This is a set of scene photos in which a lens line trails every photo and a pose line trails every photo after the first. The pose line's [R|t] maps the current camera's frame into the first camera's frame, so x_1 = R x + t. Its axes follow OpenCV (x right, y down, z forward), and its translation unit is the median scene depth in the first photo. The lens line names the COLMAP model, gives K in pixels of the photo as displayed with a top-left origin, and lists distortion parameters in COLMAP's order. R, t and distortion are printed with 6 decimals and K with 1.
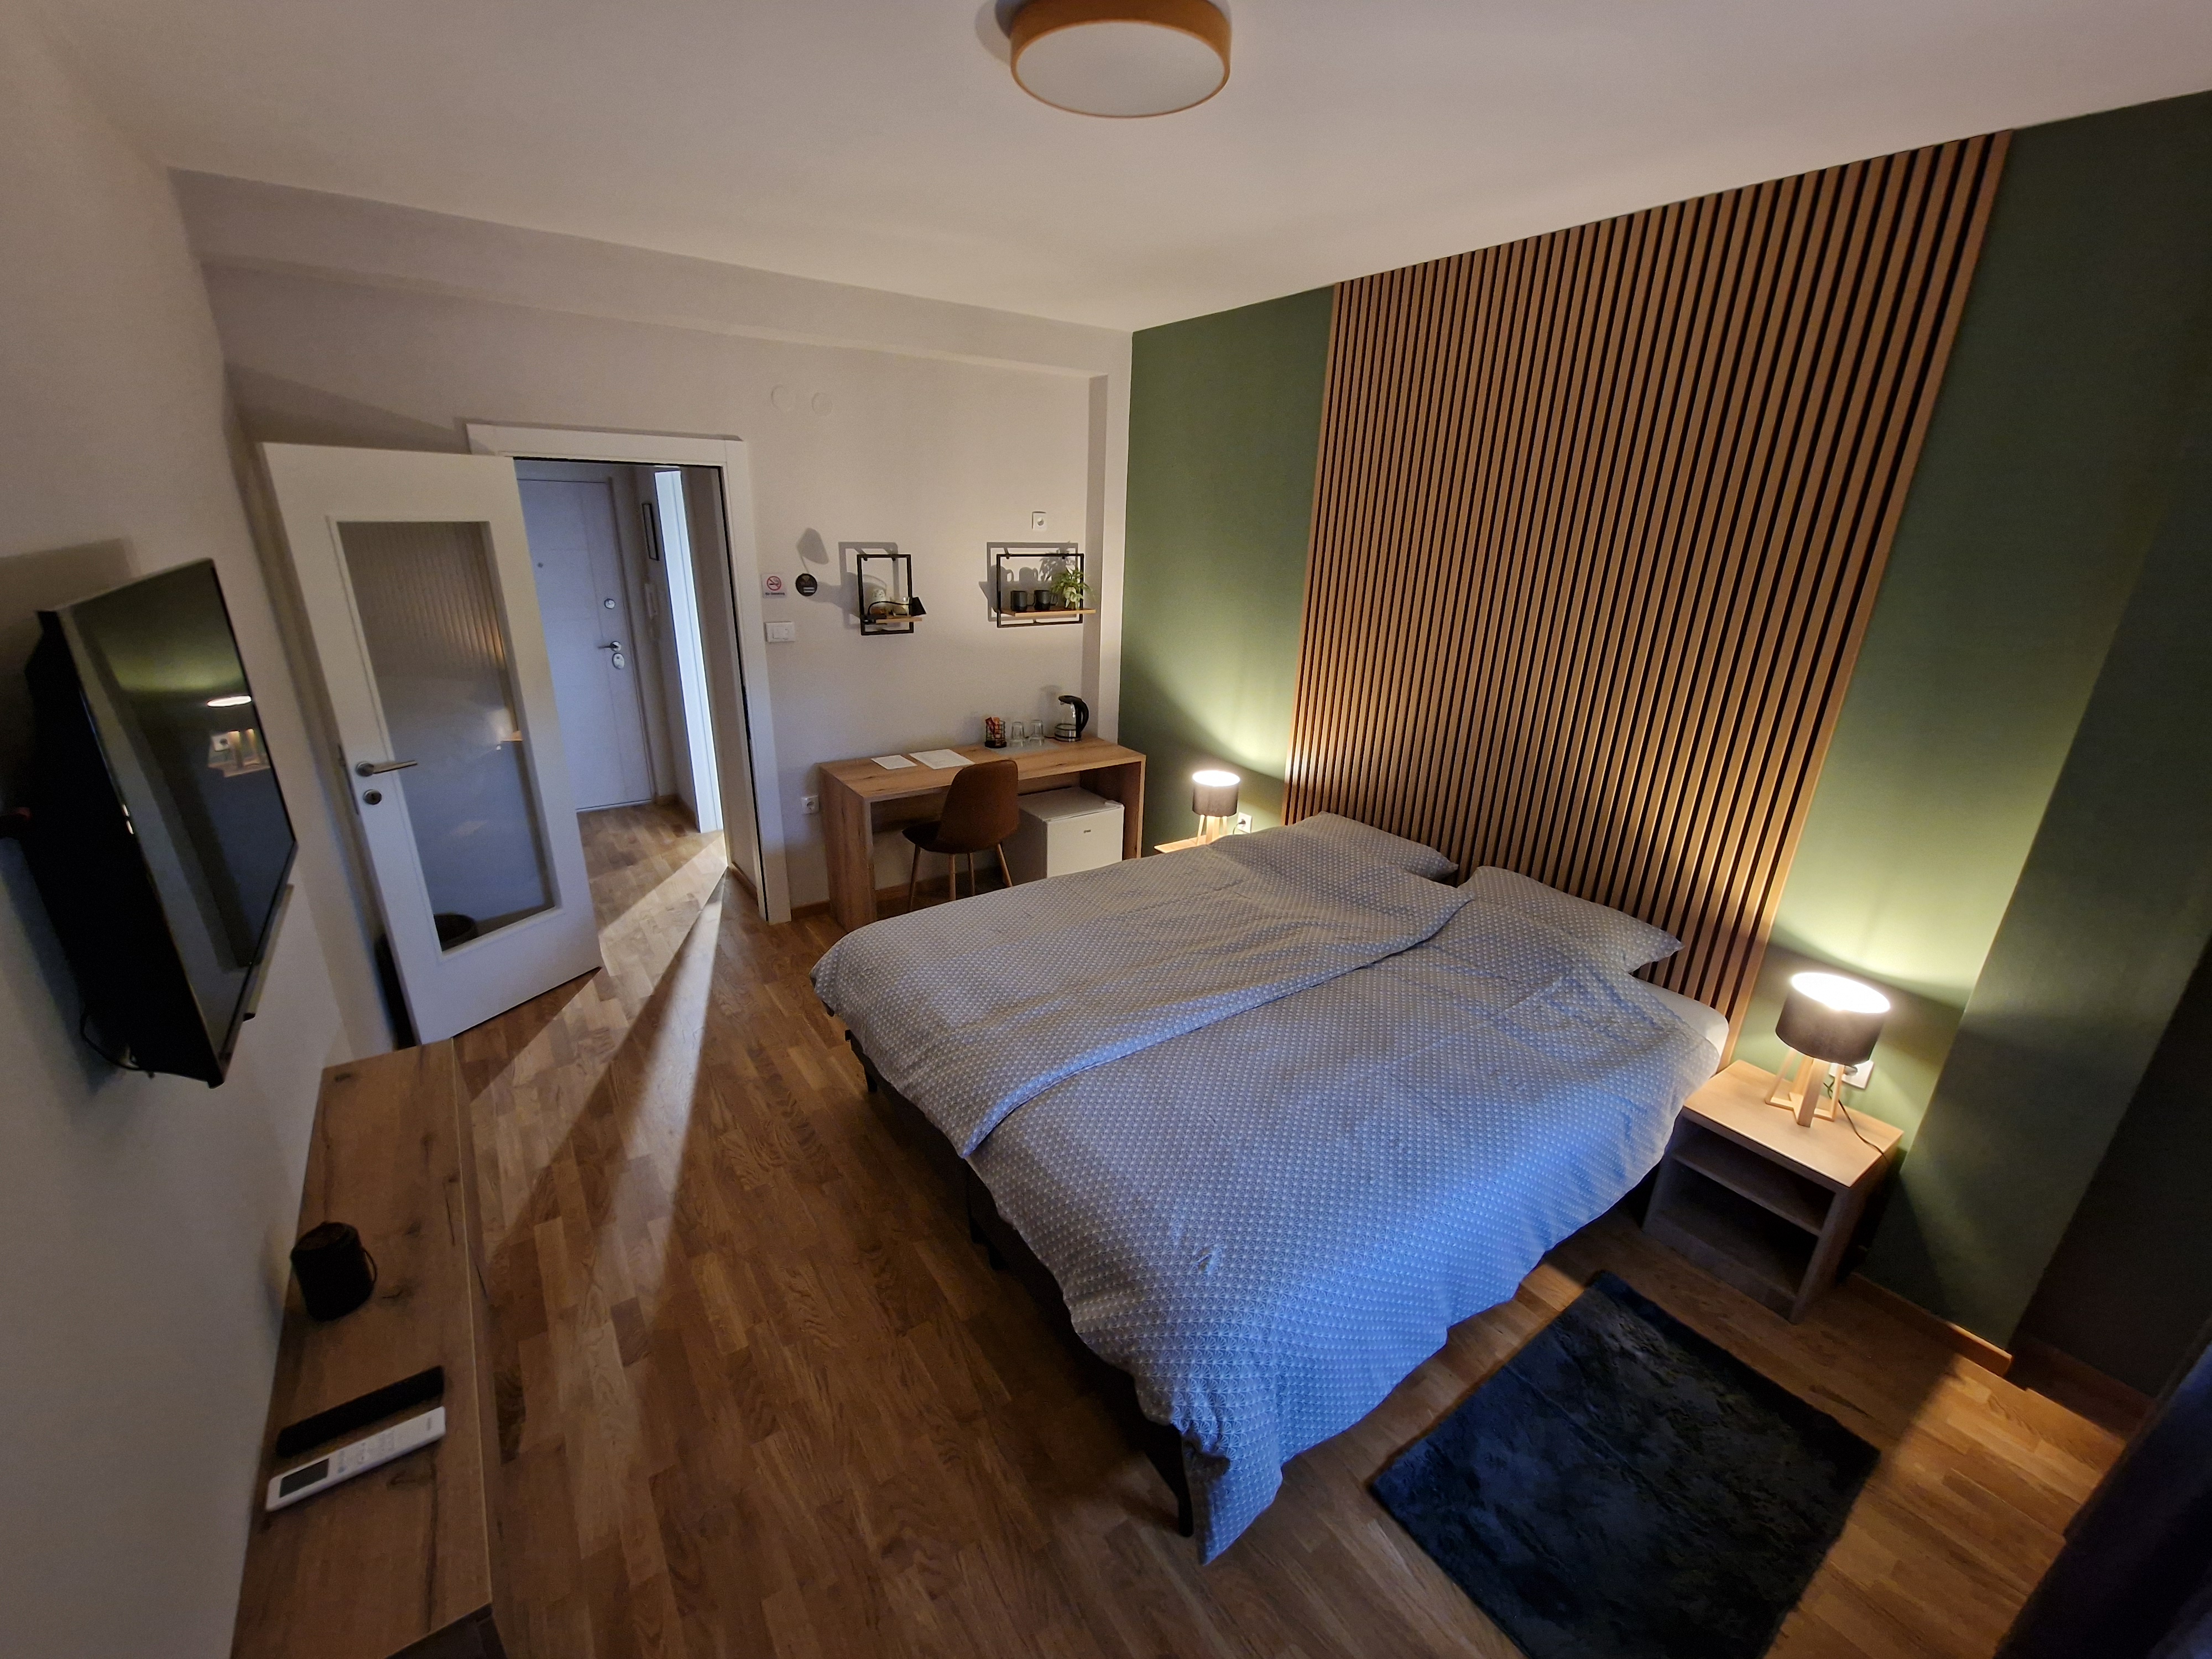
lens RADIAL K [[908.0, 0, 1098.6], [0, 908.0, 836.5], [0, 0, 1]] dist [-0.001812, -0.000196]
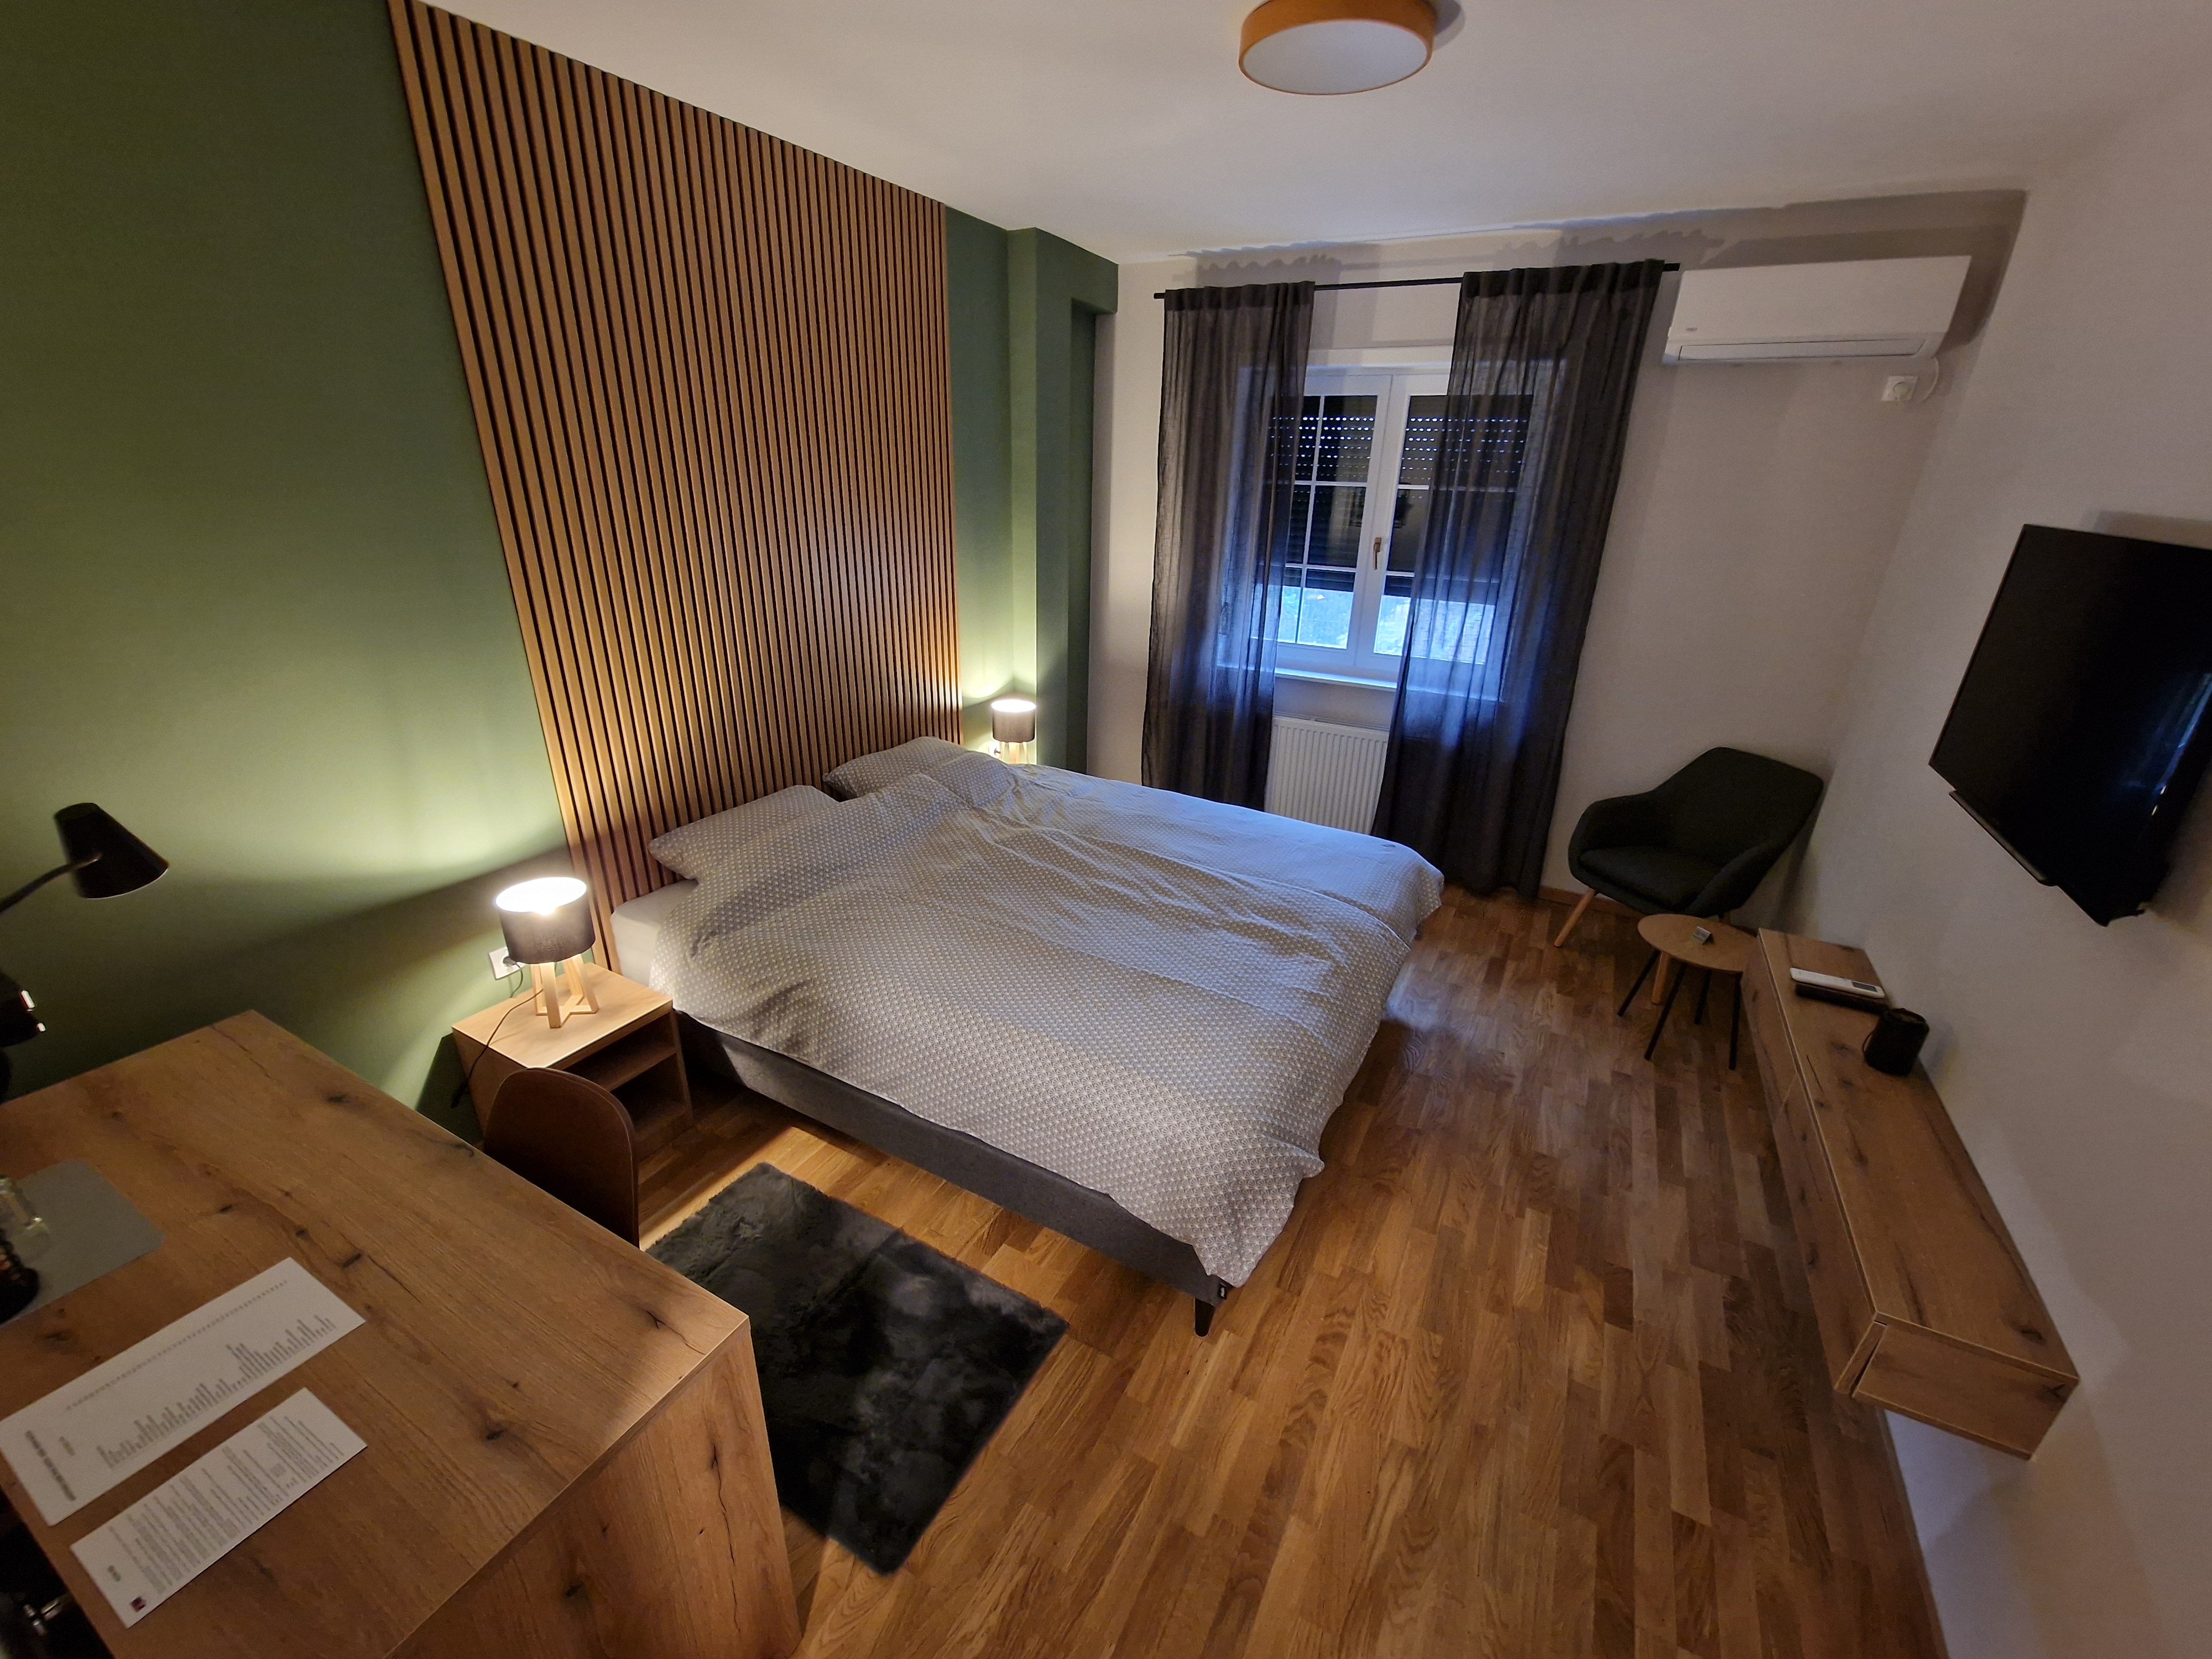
lens RADIAL K [[892.3, 0, 1098.9], [0, 892.3, 844.8], [0, 0, 1]] dist [0.000186, -0.000002]
pose [[-0.444627, -0.389182, 0.806750, -0.475633], [0.262061, 0.804744, 0.532645, -0.300285], [-0.856523, 0.448245, -0.255821, 0.837956]]
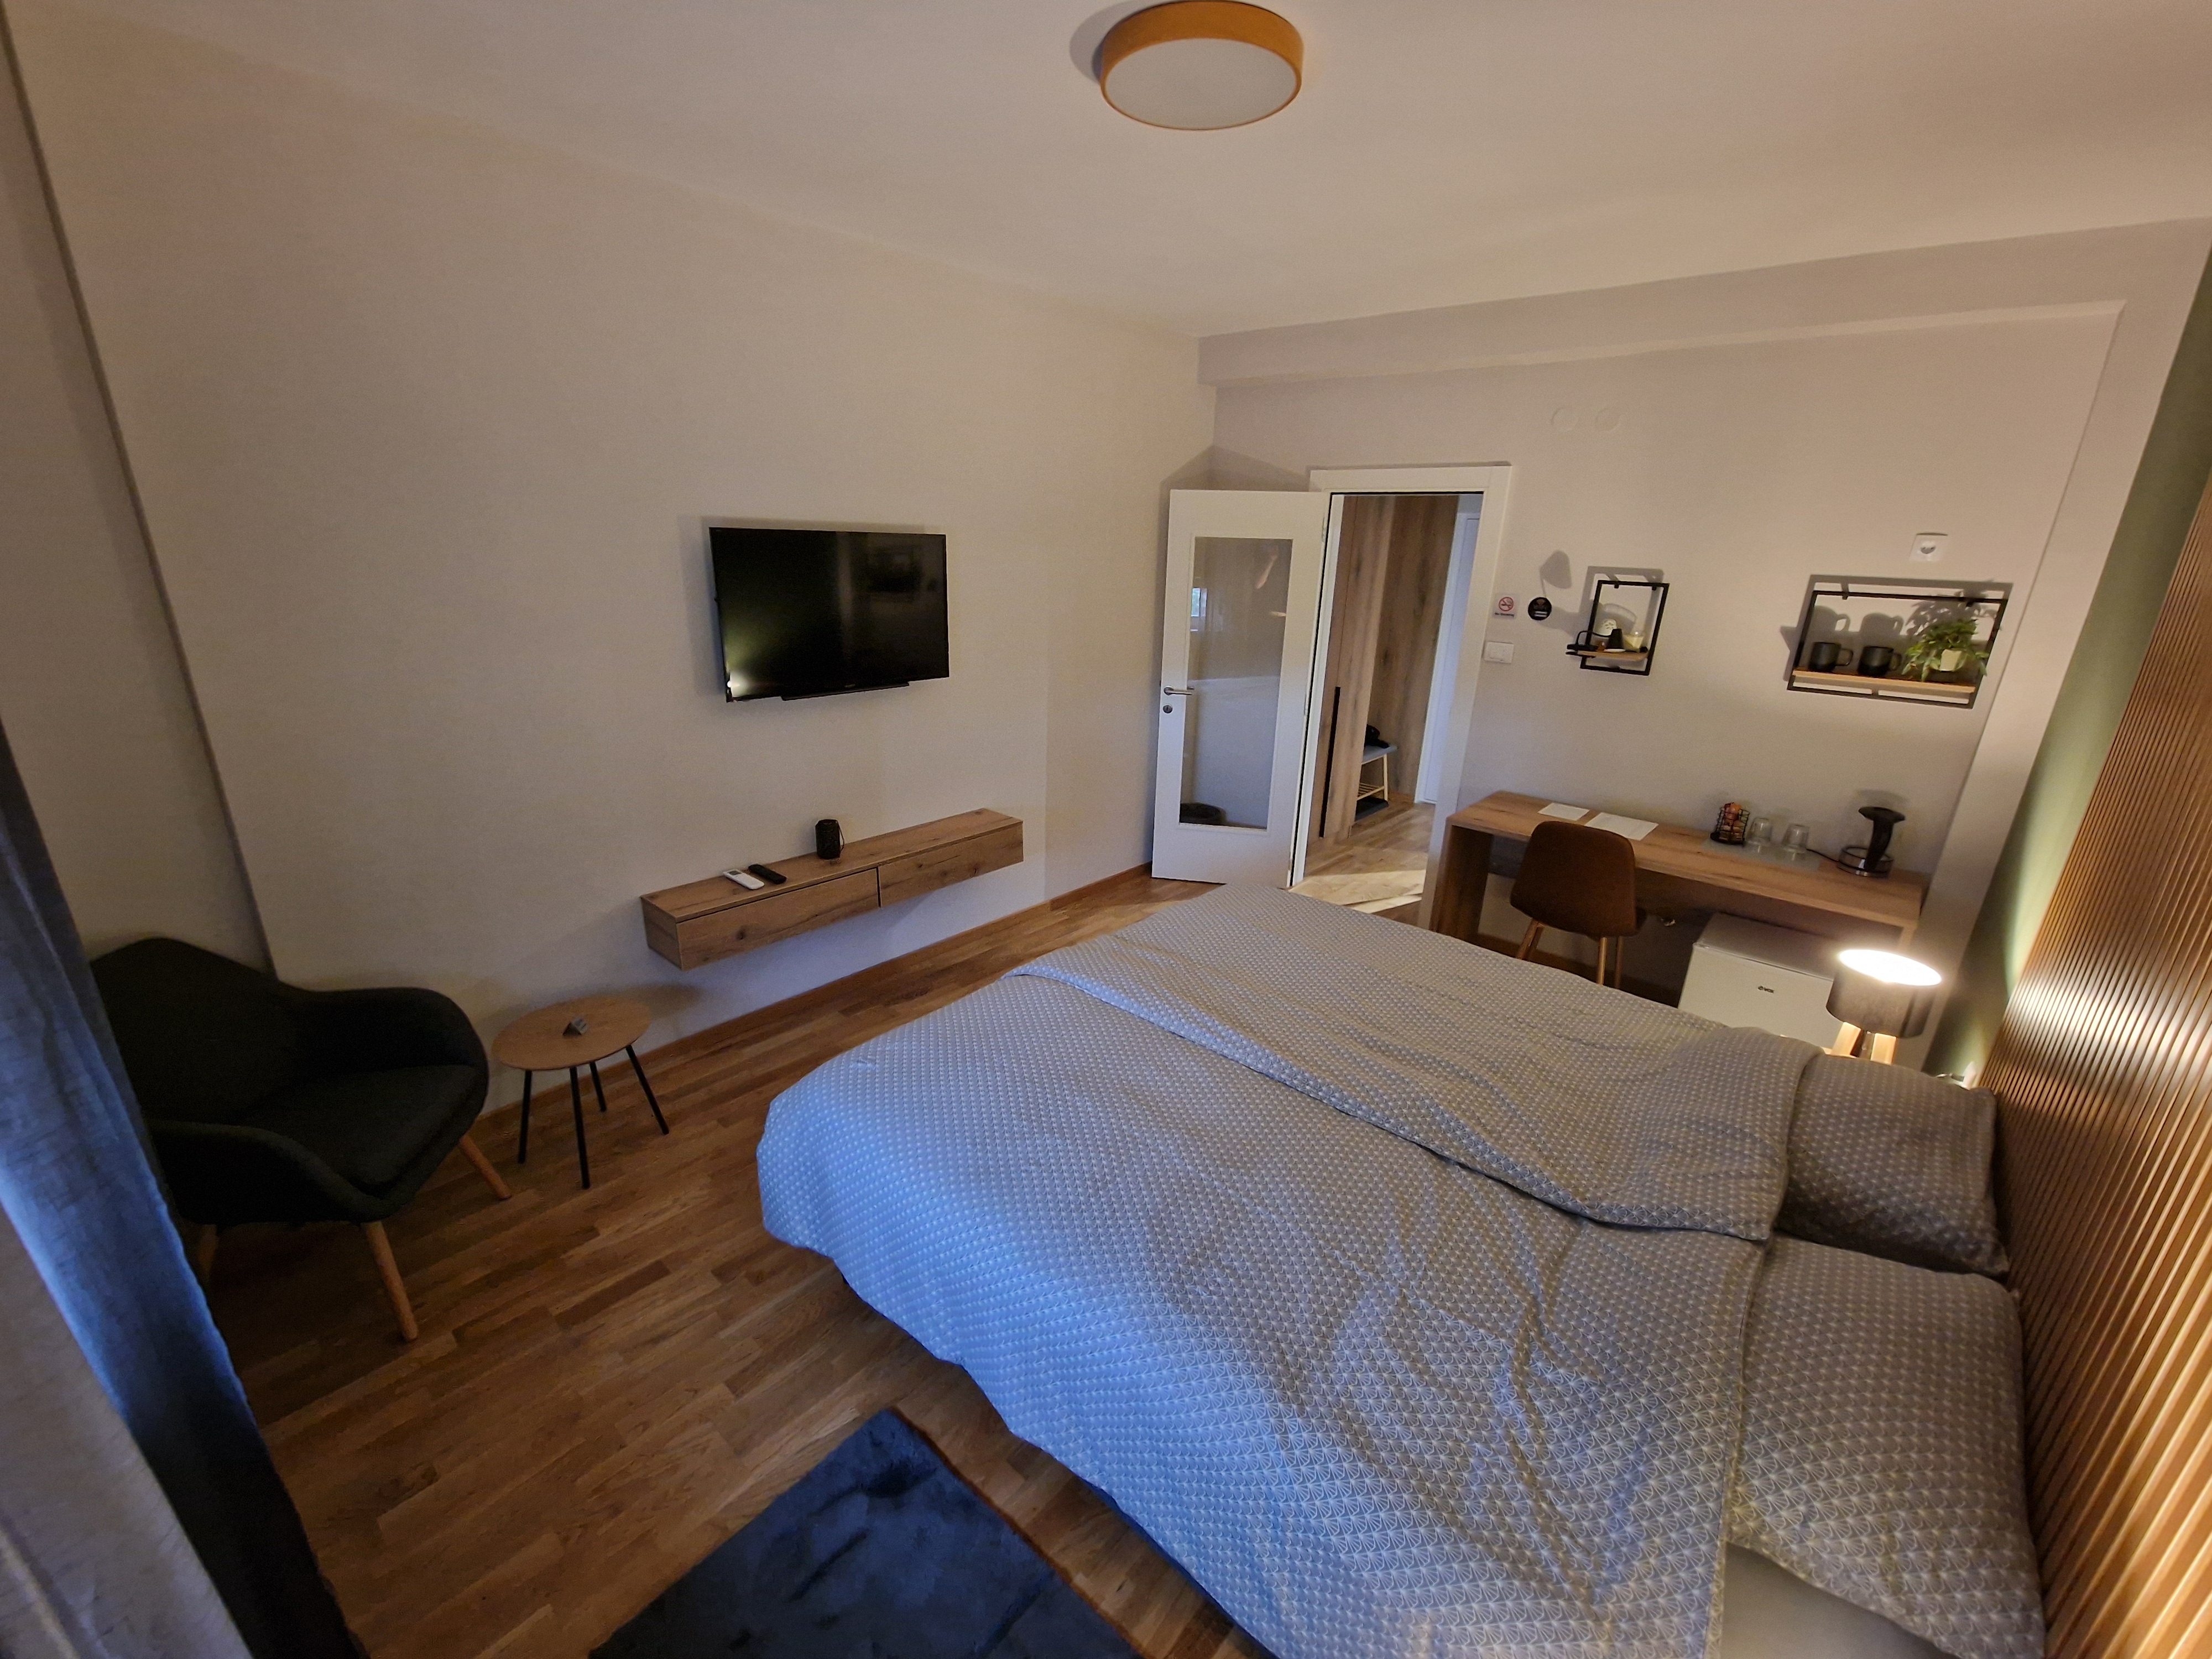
lens RADIAL K [[908.0, 0, 1098.6], [0, 908.0, 836.5], [0, 0, 1]] dist [-0.001812, -0.000196]
pose [[0.236779, 0.284303, -0.929036, 0.529083], [-0.350385, 0.916866, 0.191277, -0.074166], [0.906182, 0.280230, 0.316710, 0.332784]]
